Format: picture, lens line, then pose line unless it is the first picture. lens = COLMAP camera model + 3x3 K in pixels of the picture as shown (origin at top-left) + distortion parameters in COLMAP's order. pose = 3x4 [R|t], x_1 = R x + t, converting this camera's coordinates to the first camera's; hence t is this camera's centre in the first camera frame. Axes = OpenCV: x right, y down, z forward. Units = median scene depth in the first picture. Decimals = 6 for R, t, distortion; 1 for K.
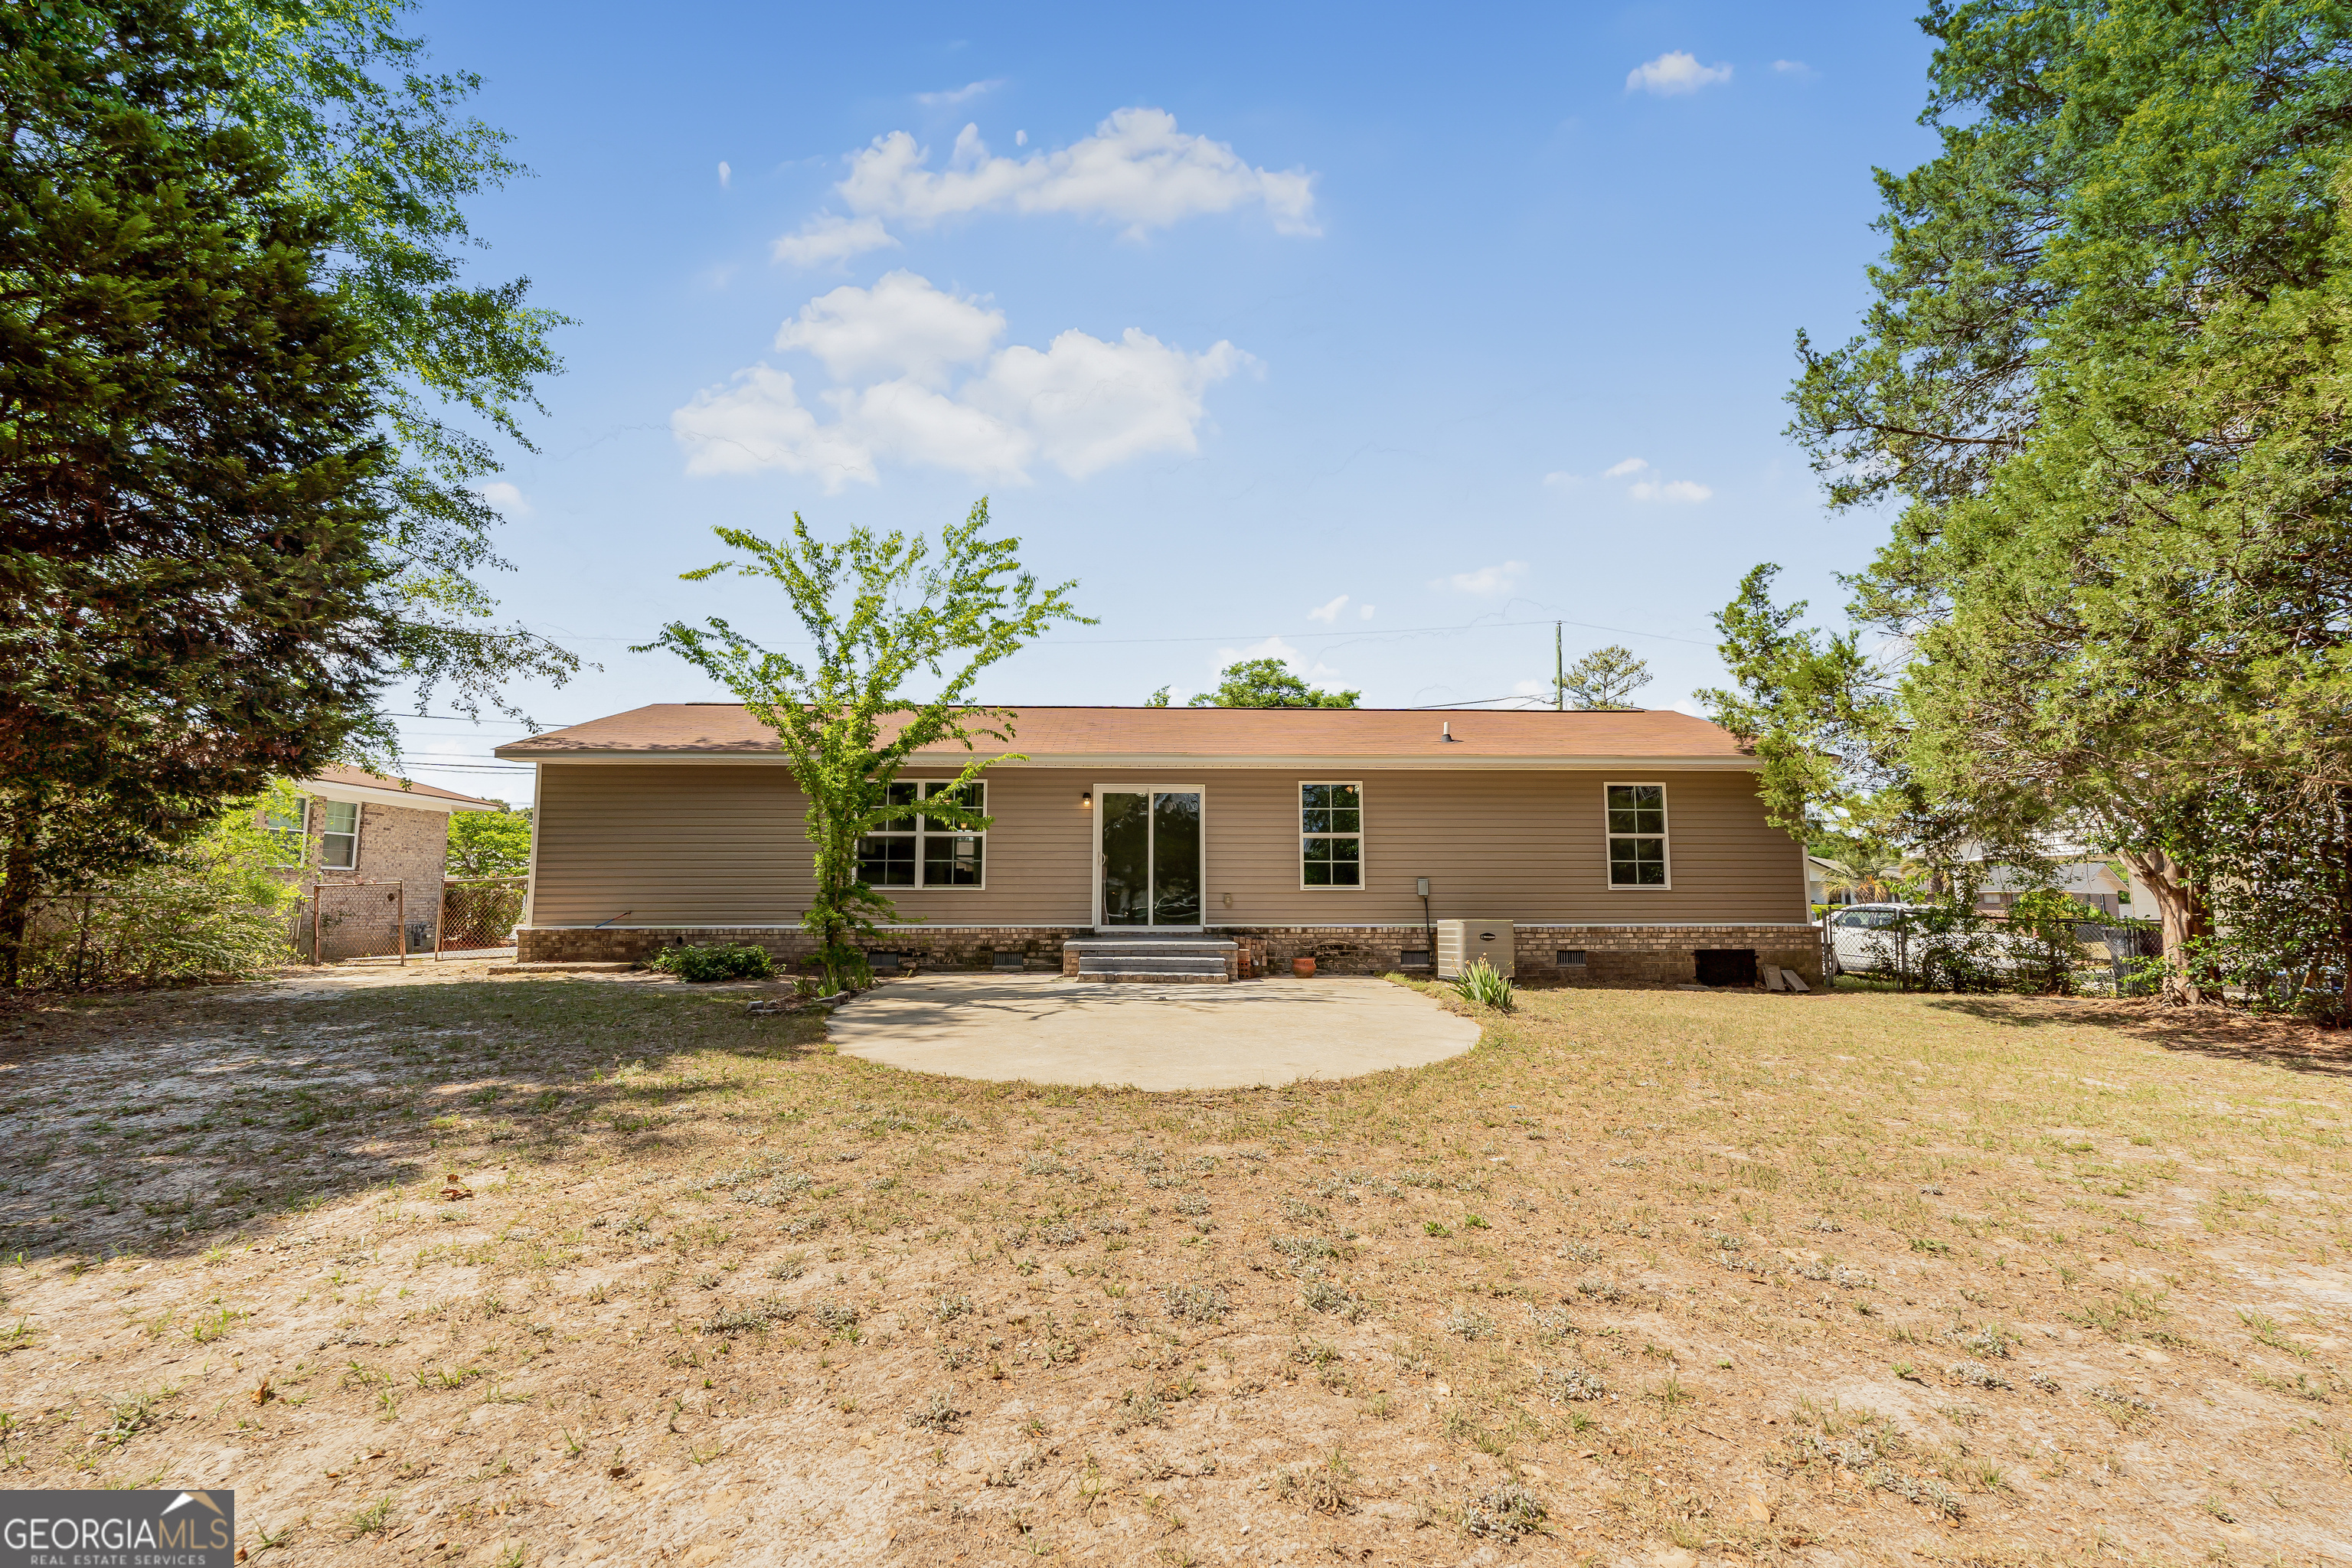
lens RADIAL K [[1042.2, 0, 1173.3], [0, 1042.2, 787.3], [0, 0, 1]] dist [-0.005097, -0.000002]
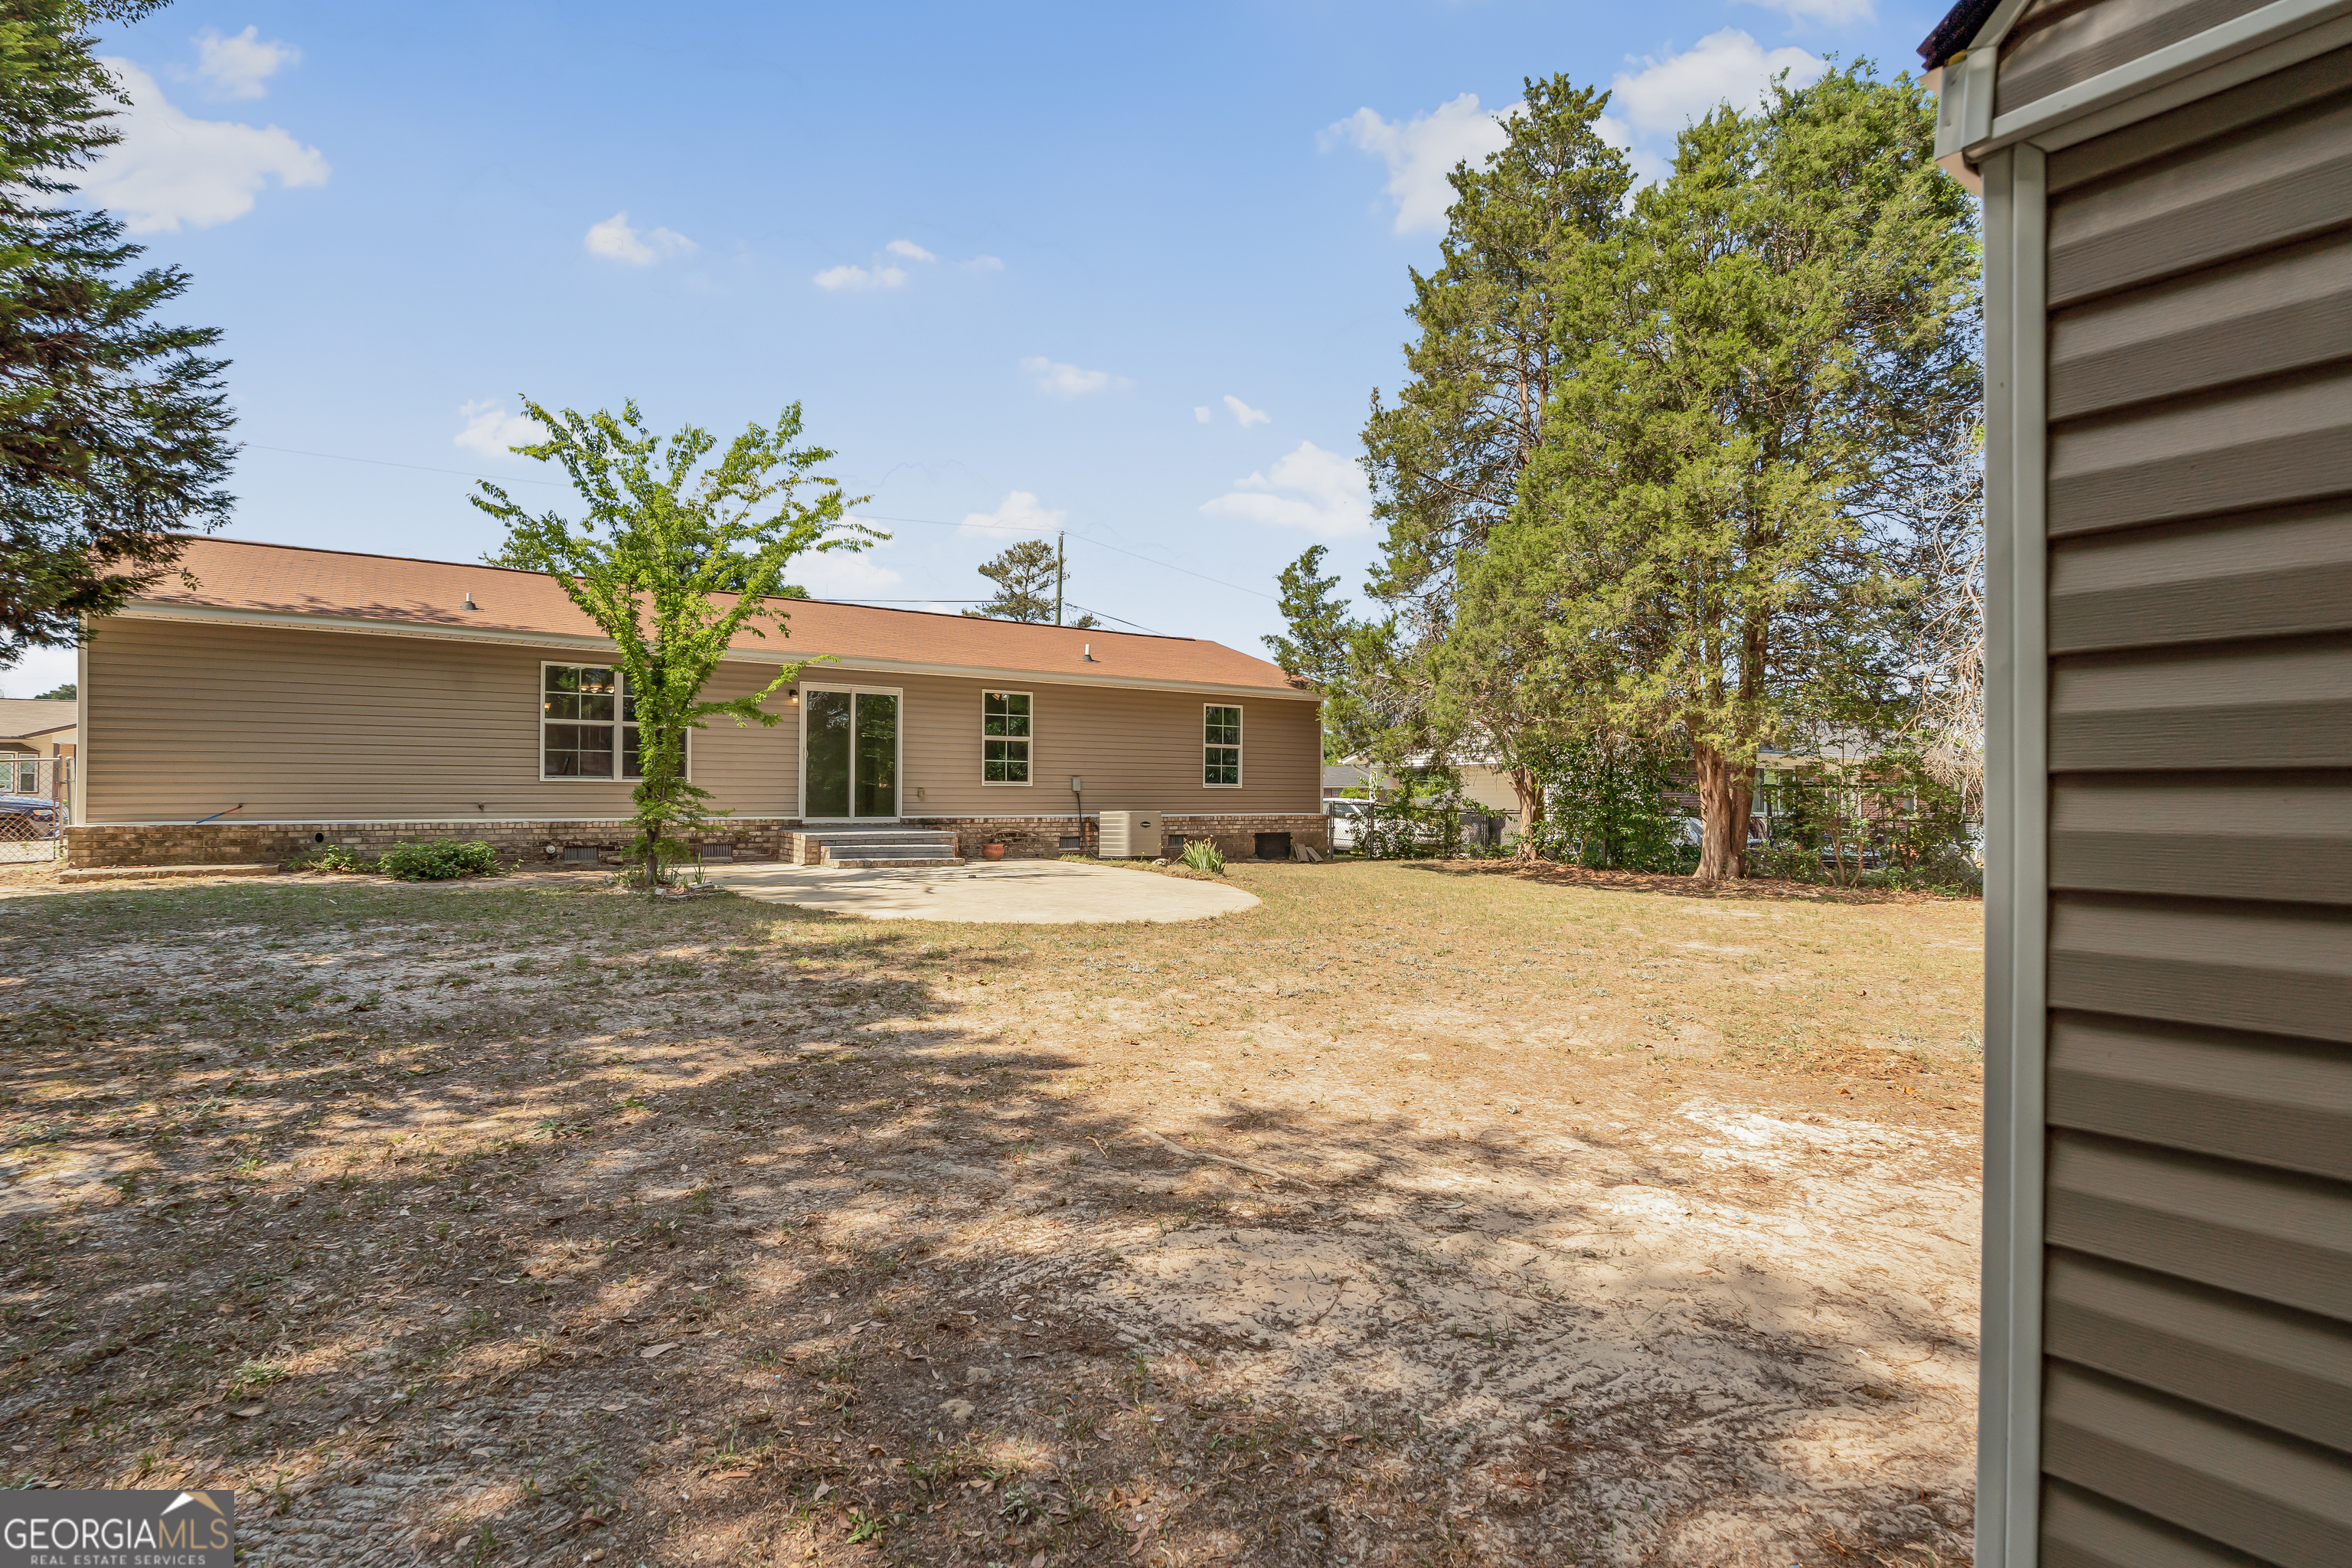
lens RADIAL K [[1179.8, 0, 1178.9], [0, 1179.8, 790.3], [0, 0, 1]] dist [-0.000020, 0.000286]
pose [[0.831982, 0.007167, 0.554757, -0.417399], [-0.067202, 0.993856, 0.087944, -0.024239], [-0.550718, -0.110449, 0.827352, -0.186805]]
